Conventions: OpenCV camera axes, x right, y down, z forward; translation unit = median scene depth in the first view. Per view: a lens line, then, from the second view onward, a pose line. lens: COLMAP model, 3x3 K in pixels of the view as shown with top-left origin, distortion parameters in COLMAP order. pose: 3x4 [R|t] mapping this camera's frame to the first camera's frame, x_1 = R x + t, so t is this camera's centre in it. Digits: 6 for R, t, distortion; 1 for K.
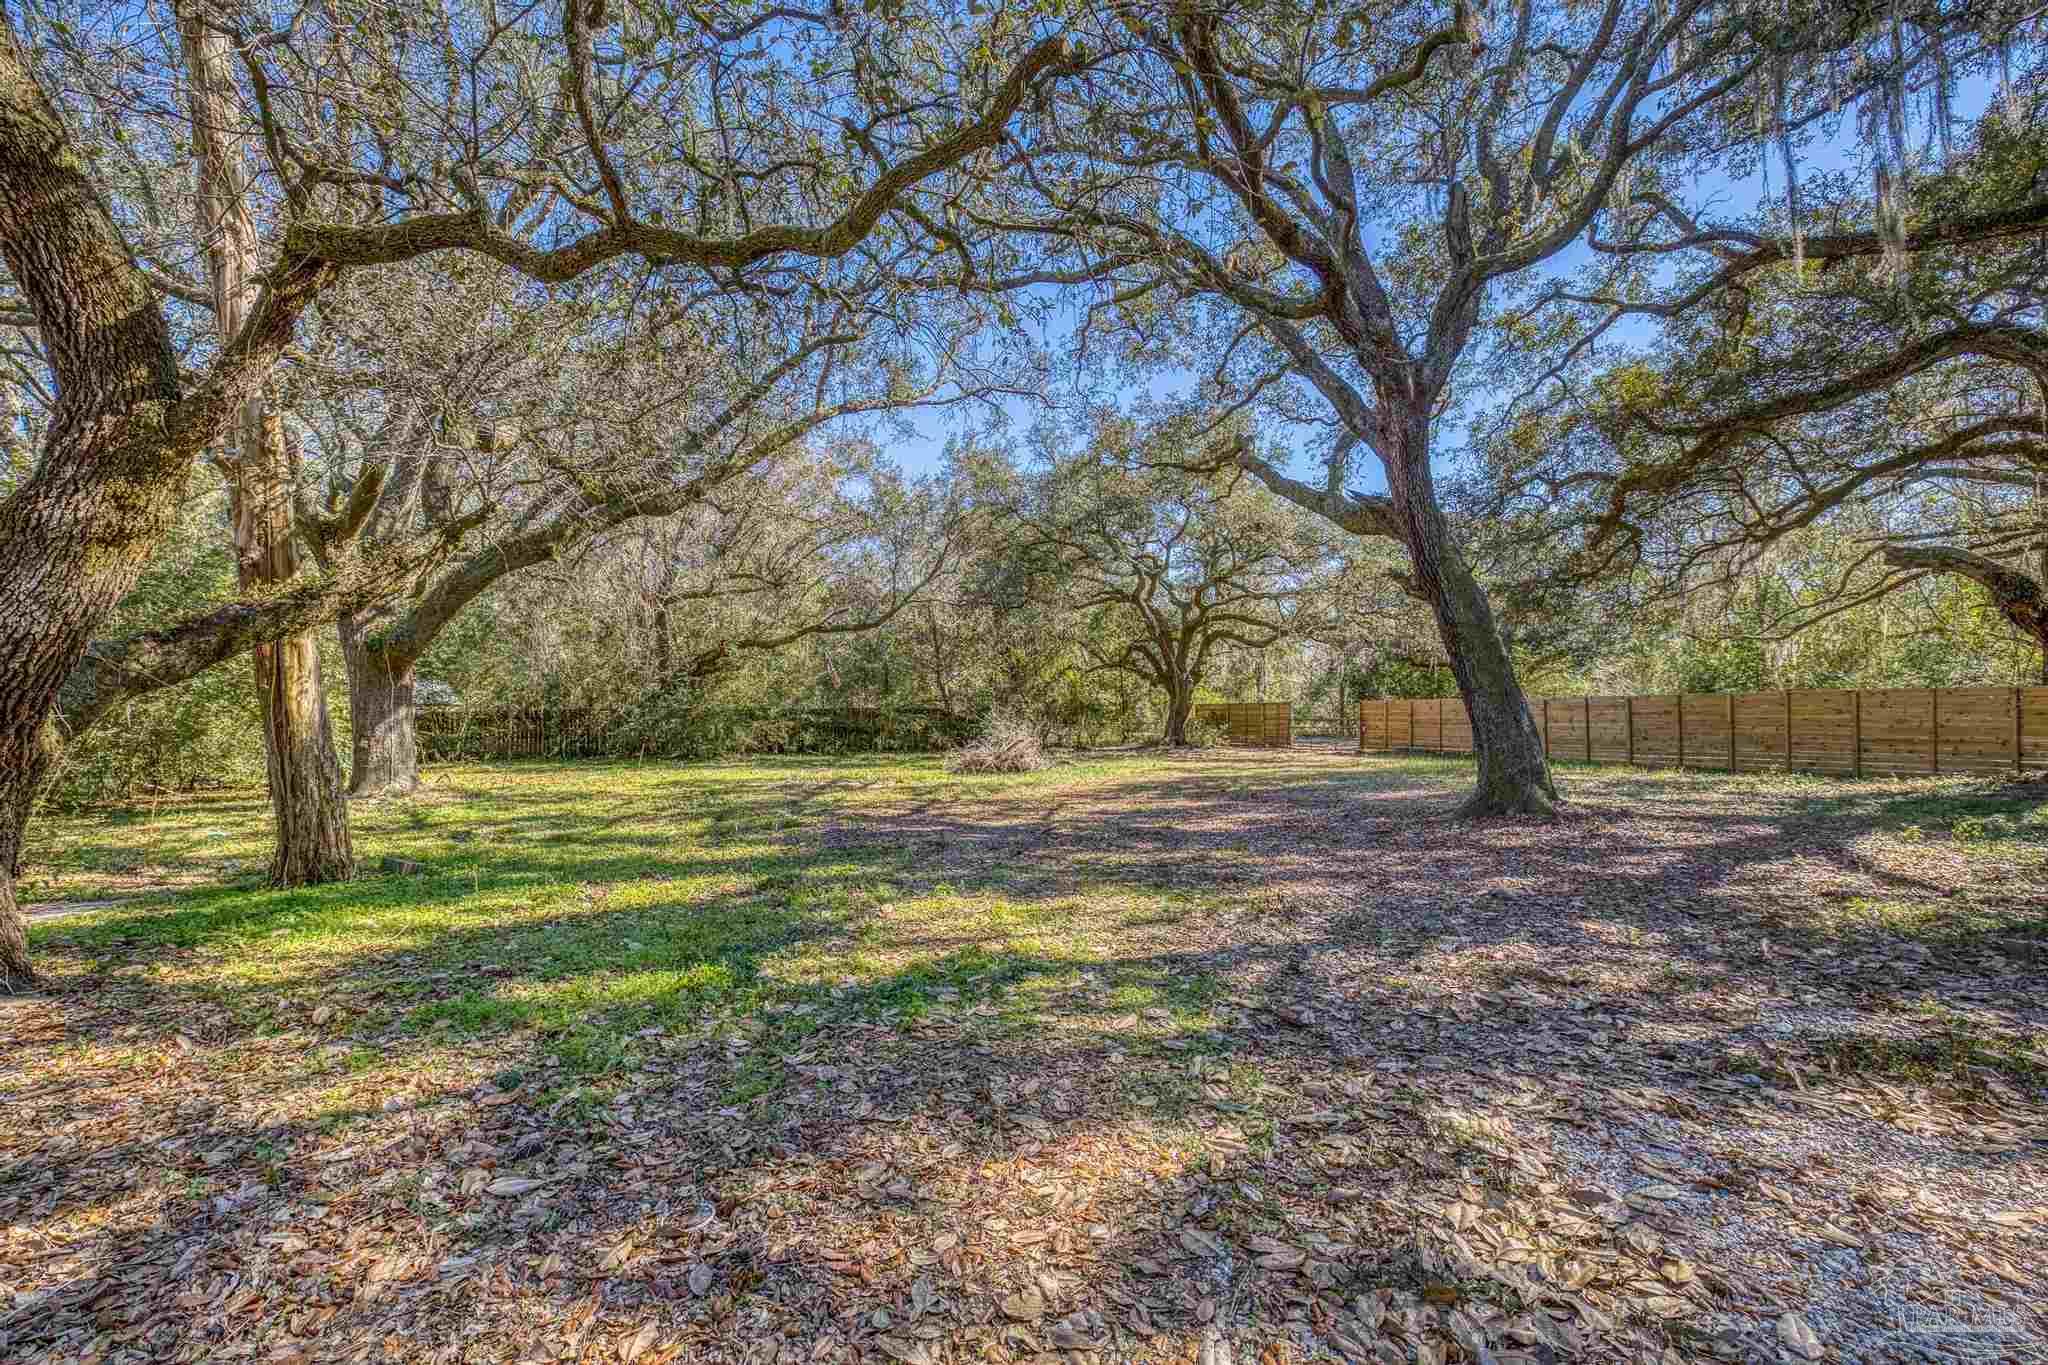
lens RADIAL K [[879.9, 0, 1020.0], [0, 879.9, 718.4], [0, 0, 1]] dist [0.012811, 0.000046]
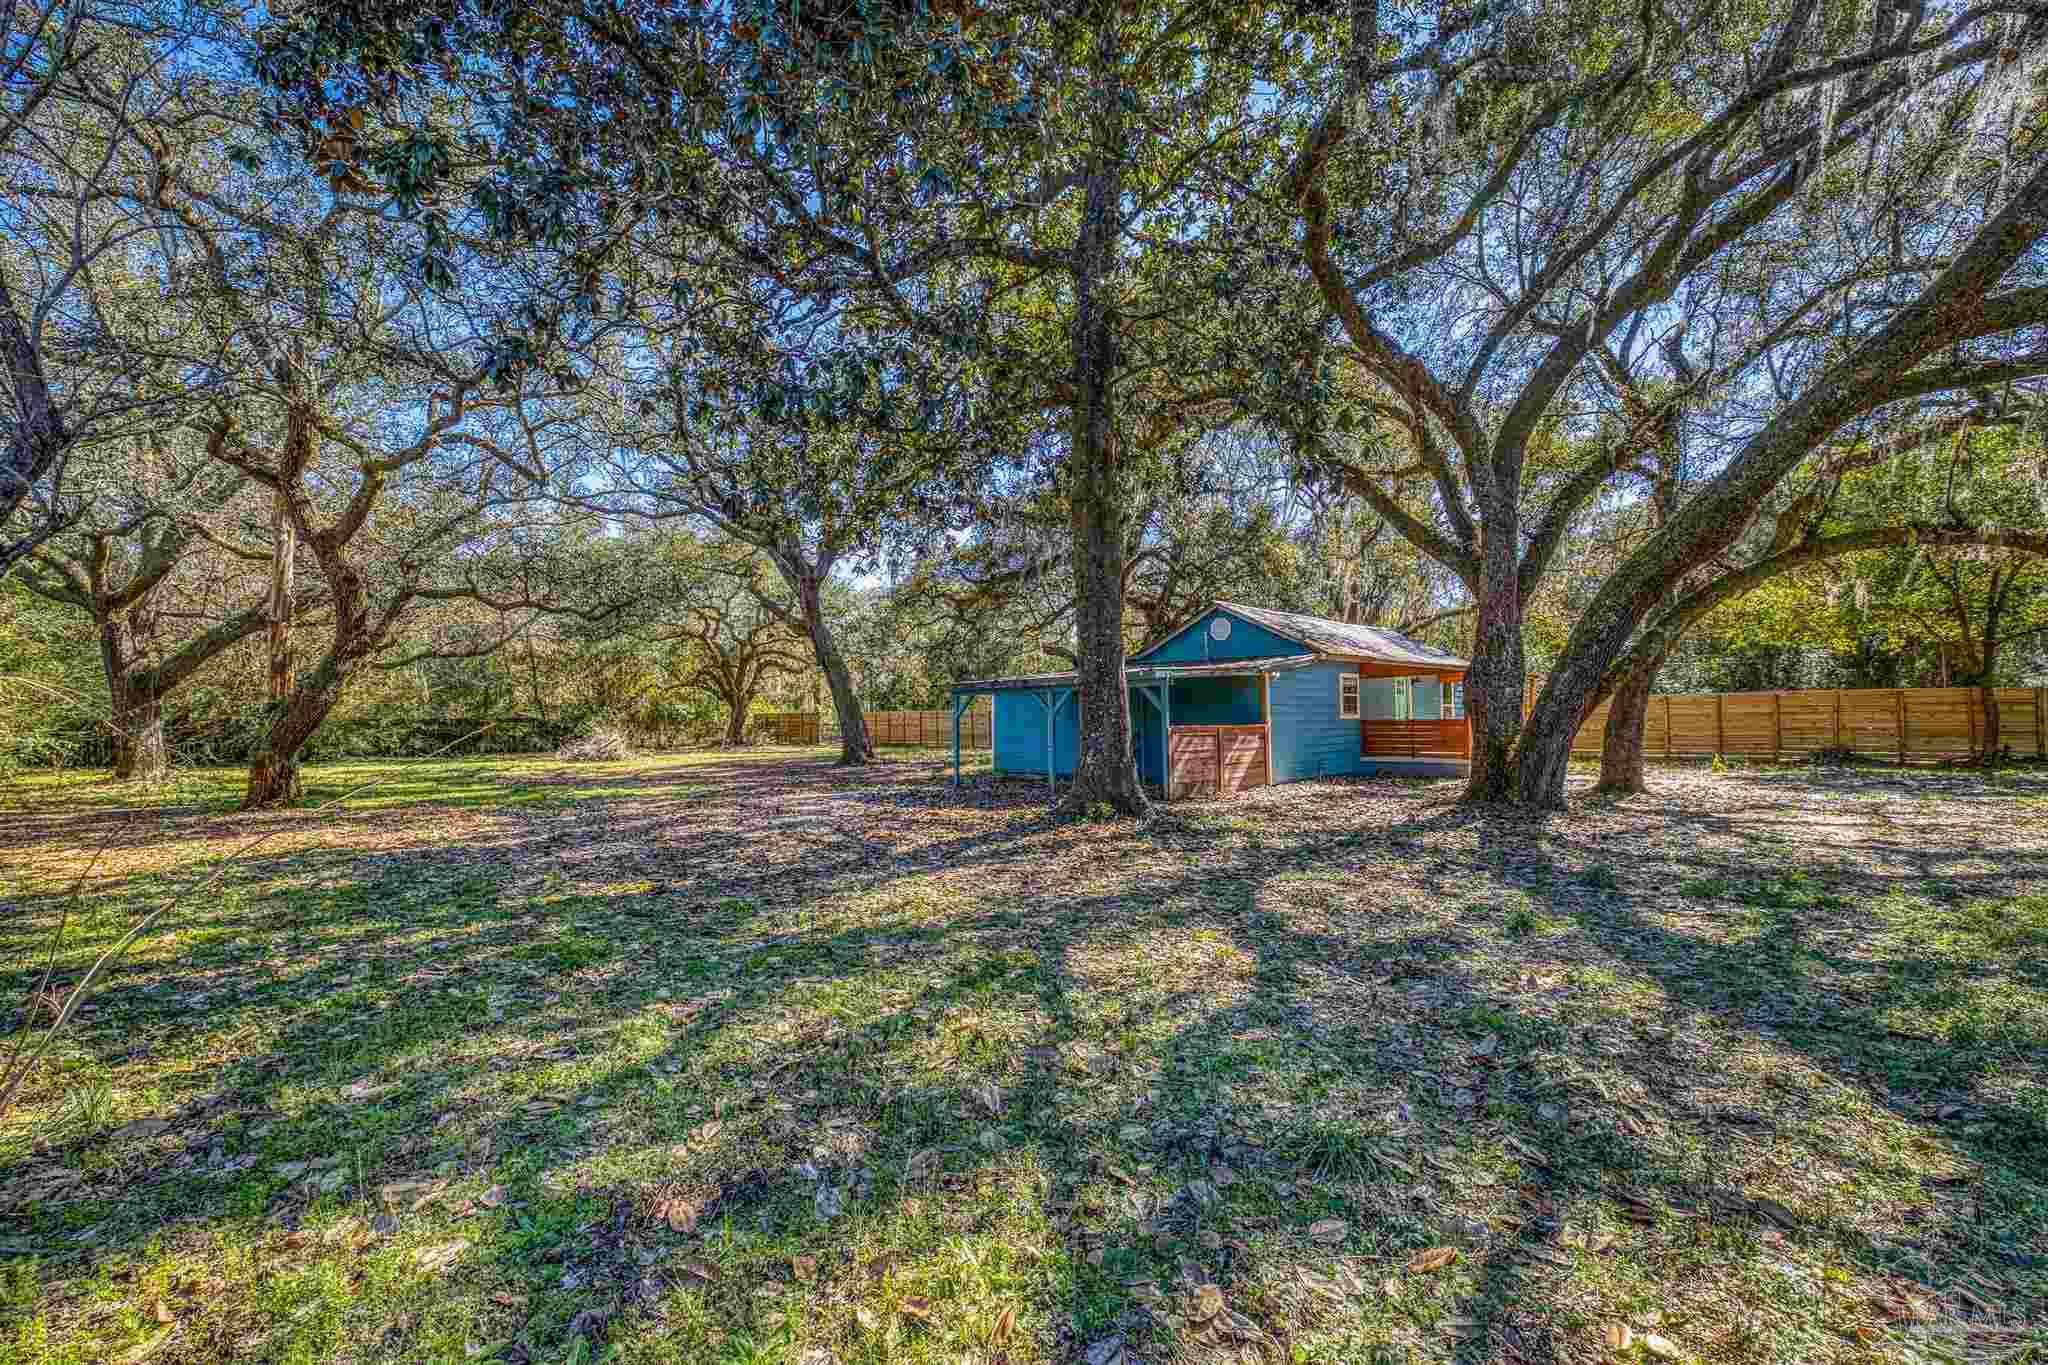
lens RADIAL K [[879.9, 0, 1020.0], [0, 879.9, 718.4], [0, 0, 1]] dist [0.012811, 0.000046]
pose [[0.900208, -0.004222, 0.435440, -0.021115], [0.007846, 0.999948, -0.006523, 0.002687], [-0.435390, 0.009288, 0.900194, -0.427843]]
